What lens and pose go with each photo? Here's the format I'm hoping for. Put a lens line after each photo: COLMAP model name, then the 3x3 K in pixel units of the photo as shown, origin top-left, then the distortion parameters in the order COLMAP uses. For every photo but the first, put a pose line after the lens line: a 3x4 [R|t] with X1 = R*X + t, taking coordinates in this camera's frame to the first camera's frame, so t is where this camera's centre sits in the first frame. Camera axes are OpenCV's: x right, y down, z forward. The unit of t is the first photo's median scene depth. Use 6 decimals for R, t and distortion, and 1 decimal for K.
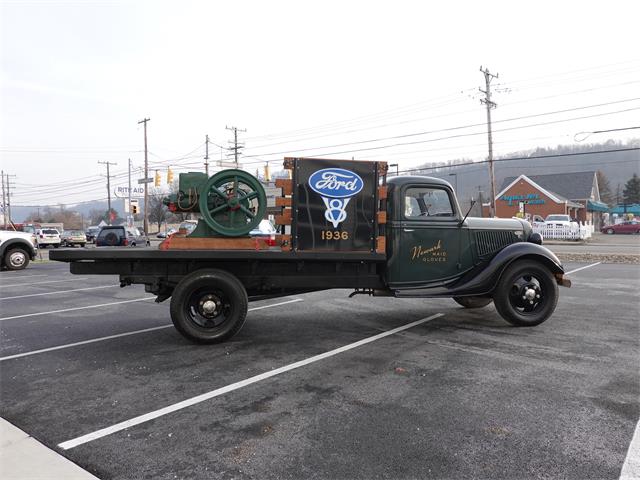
lens RADIAL K [[513.7, 0, 320.0], [0, 513.7, 240.0], [0, 0, 1]] dist [-0.007584, -0.000989]
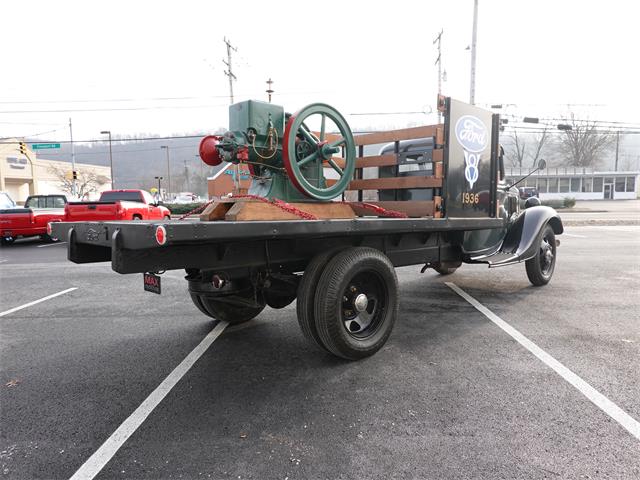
lens RADIAL K [[513.7, 0, 320.0], [0, 513.7, 240.0], [0, 0, 1]] dist [-0.007584, -0.000989]
pose [[0.774078, -0.046572, 0.631374, -0.620267], [0.021674, 0.998655, 0.047092, 0.012731], [-0.632719, -0.022769, 0.774047, 0.465681]]
